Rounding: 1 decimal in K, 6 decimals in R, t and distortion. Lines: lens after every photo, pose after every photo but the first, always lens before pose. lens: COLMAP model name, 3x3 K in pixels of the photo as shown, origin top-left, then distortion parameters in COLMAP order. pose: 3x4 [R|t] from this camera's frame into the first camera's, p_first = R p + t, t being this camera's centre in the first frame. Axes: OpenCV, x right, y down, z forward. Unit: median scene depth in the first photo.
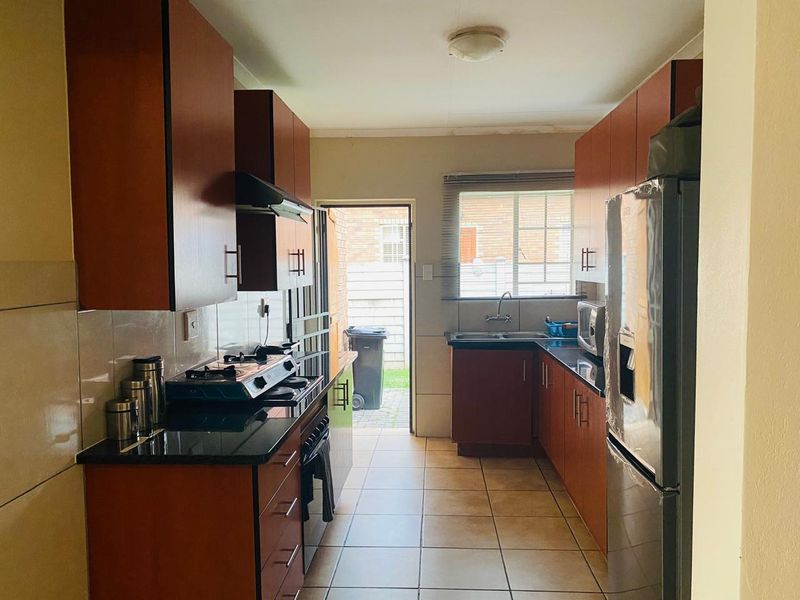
lens RADIAL K [[603.4, 0, 403.3], [0, 603.4, 300.2], [0, 0, 1]] dist [0.012855, -0.018727]
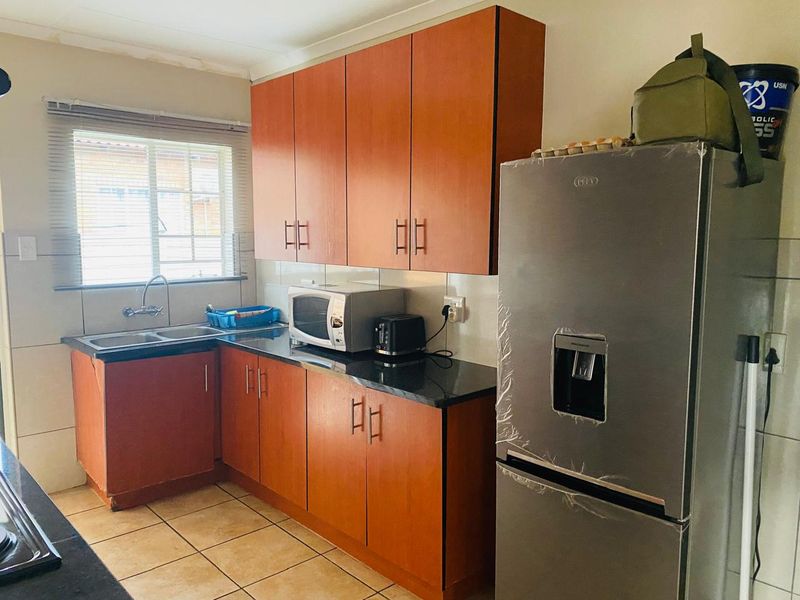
lens RADIAL K [[603.4, 0, 400.2], [0, 603.4, 302.7], [0, 0, 1]] dist [0.012855, -0.018727]
pose [[0.690335, -0.064794, 0.720583, -0.164568], [0.028477, 0.997643, 0.062426, -0.018259], [-0.722929, -0.022575, 0.690553, 0.275180]]
